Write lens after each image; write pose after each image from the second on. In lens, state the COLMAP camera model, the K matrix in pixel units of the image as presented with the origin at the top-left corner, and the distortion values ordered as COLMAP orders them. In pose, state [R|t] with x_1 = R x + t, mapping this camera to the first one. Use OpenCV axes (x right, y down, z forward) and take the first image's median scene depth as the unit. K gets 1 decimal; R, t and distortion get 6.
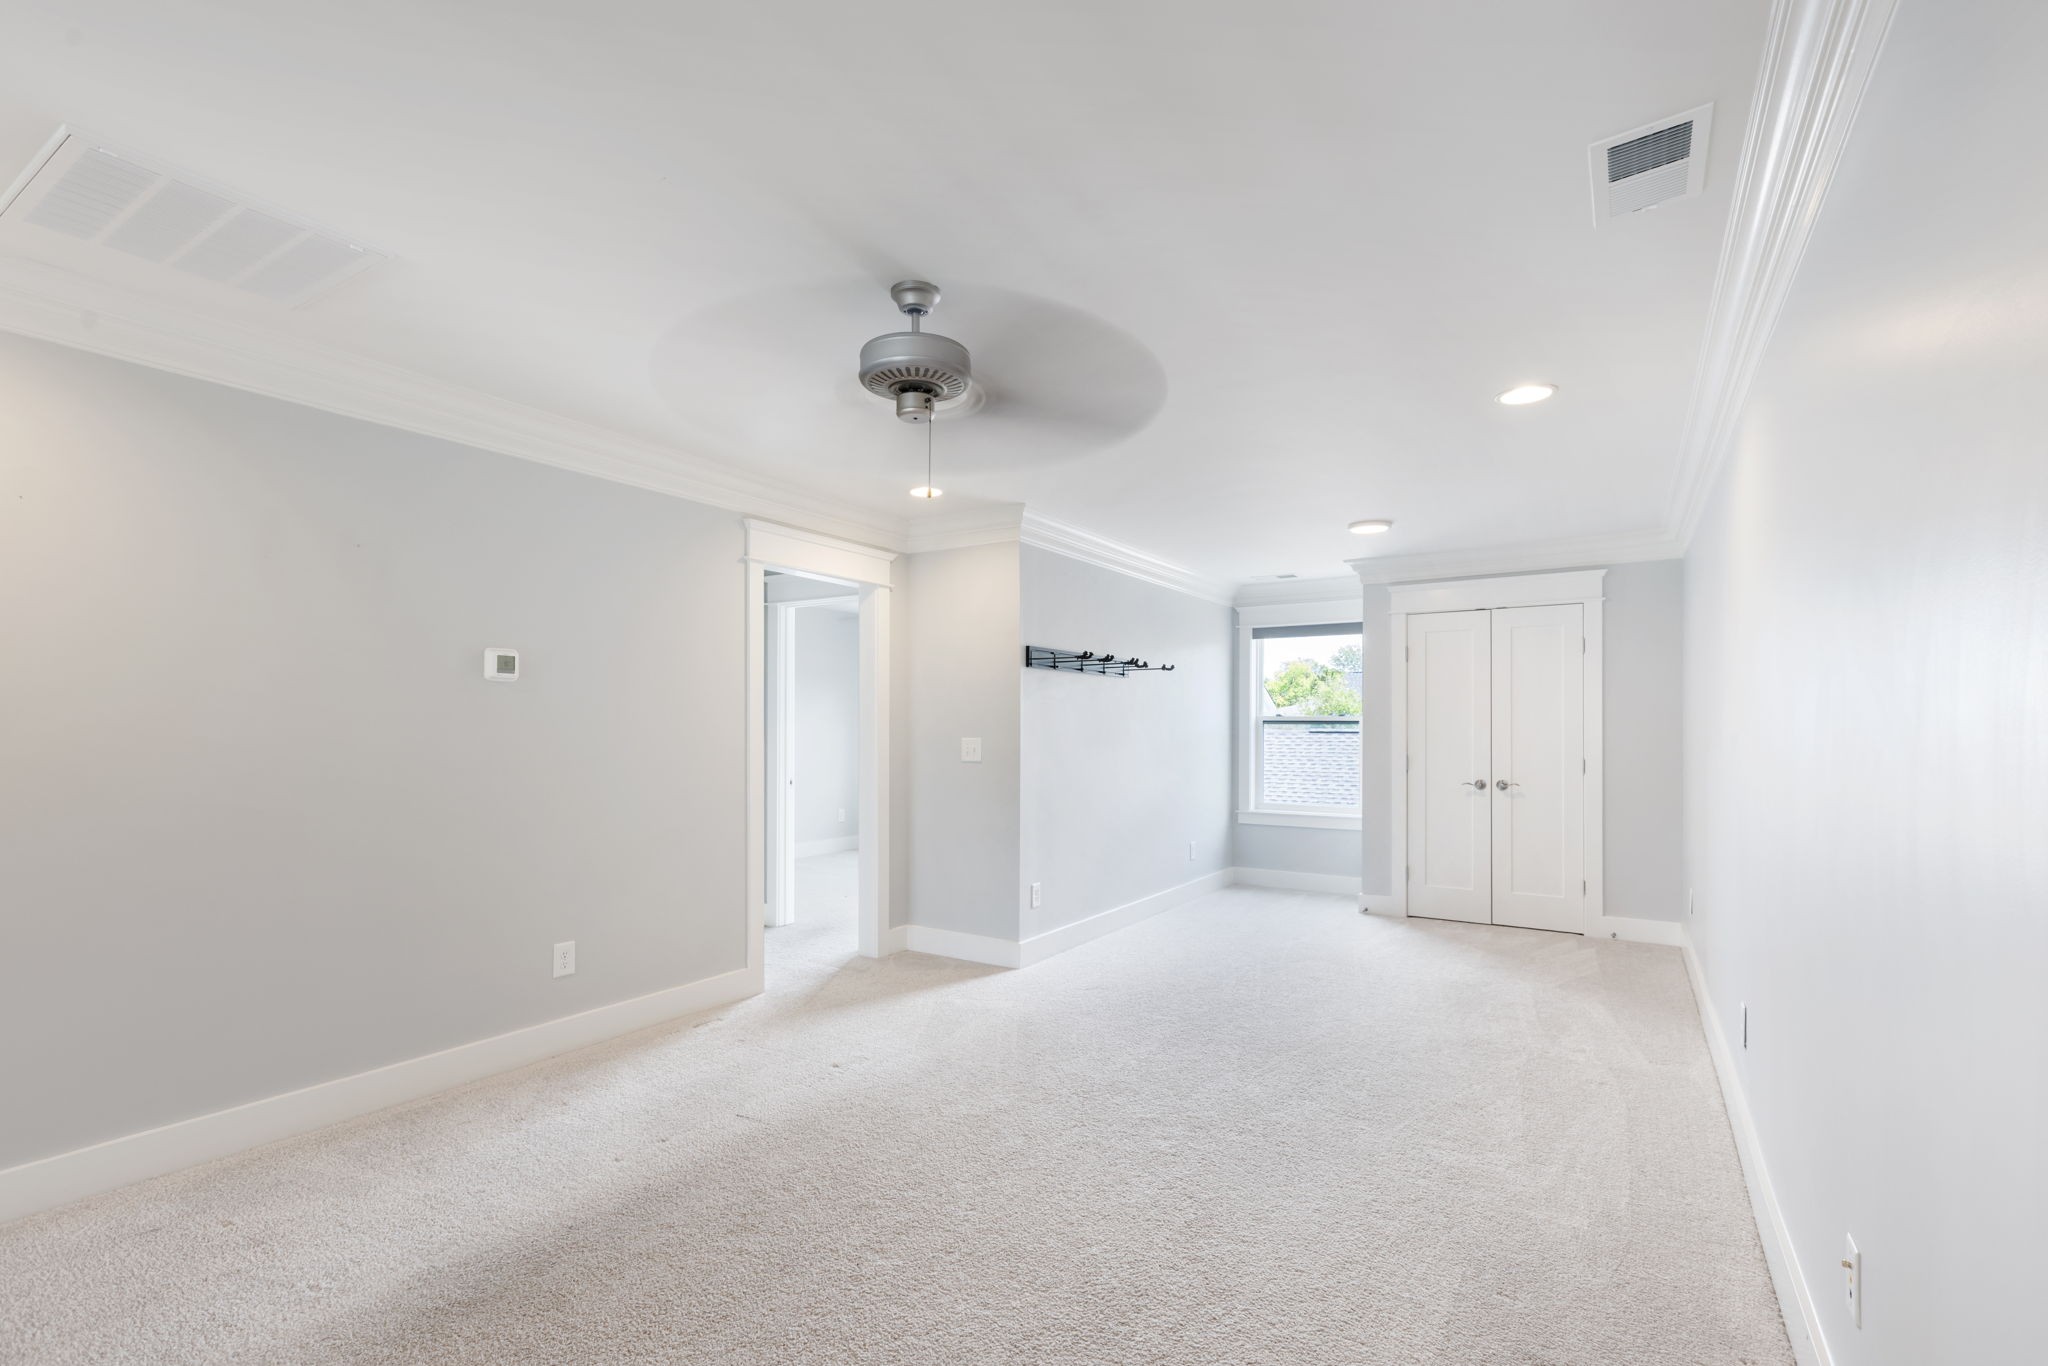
lens RADIAL K [[924.8, 0, 1018.1], [0, 924.8, 715.4], [0, 0, 1]] dist [0.001199, 0.000168]
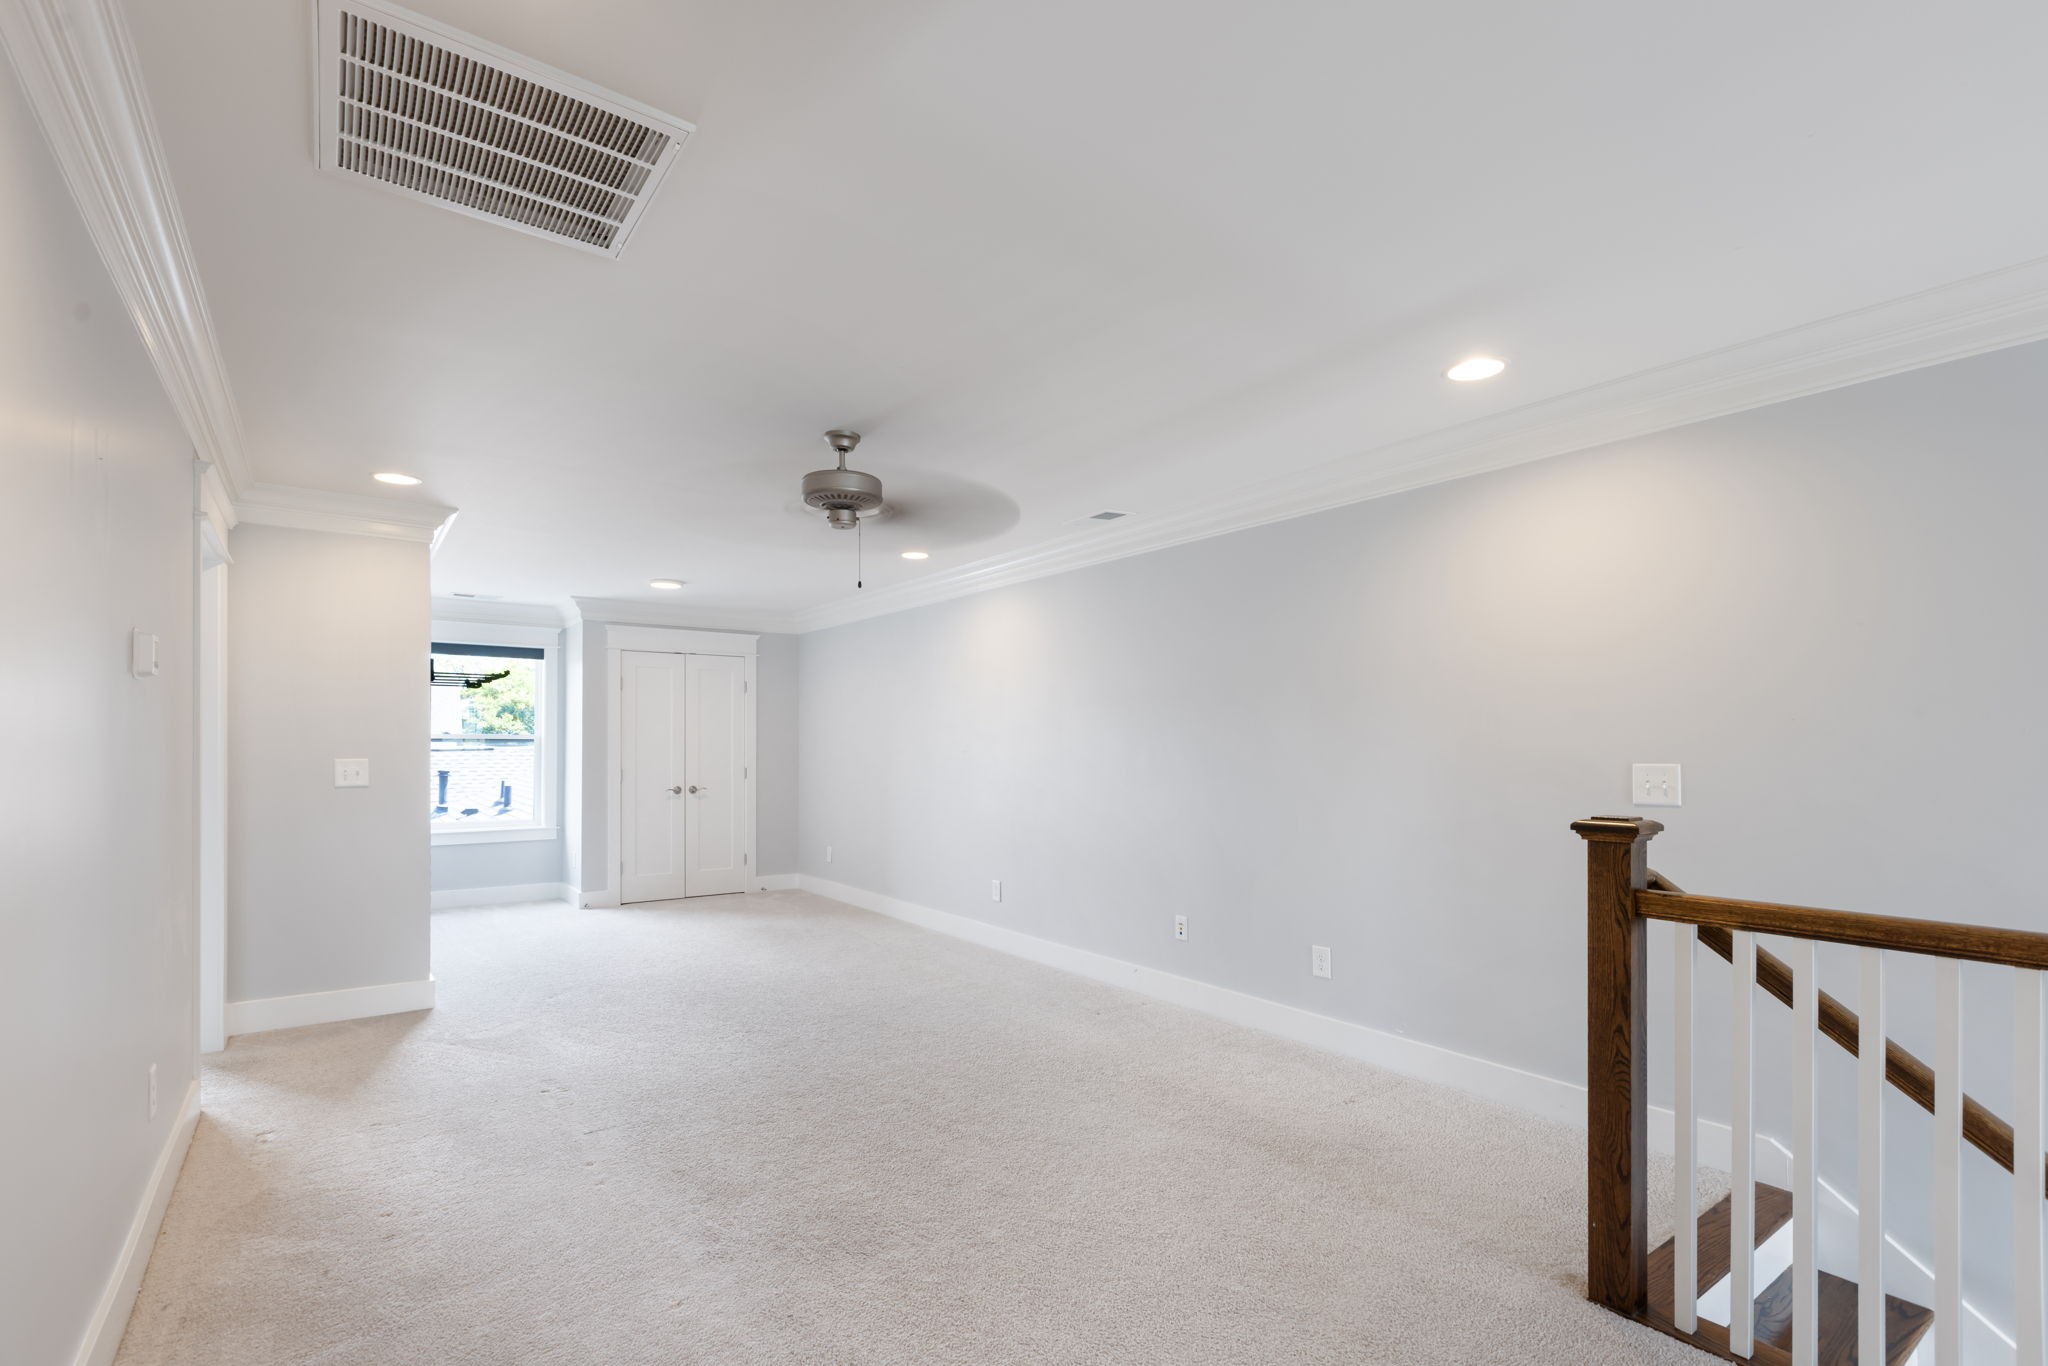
lens RADIAL K [[924.8, 0, 1018.1], [0, 924.8, 715.4], [0, 0, 1]] dist [0.001199, 0.000168]
pose [[0.367131, 0.028756, 0.929725, -0.543568], [-0.011866, 0.999585, -0.026231, -0.000490], [-0.930094, -0.001402, 0.367320, 0.097230]]
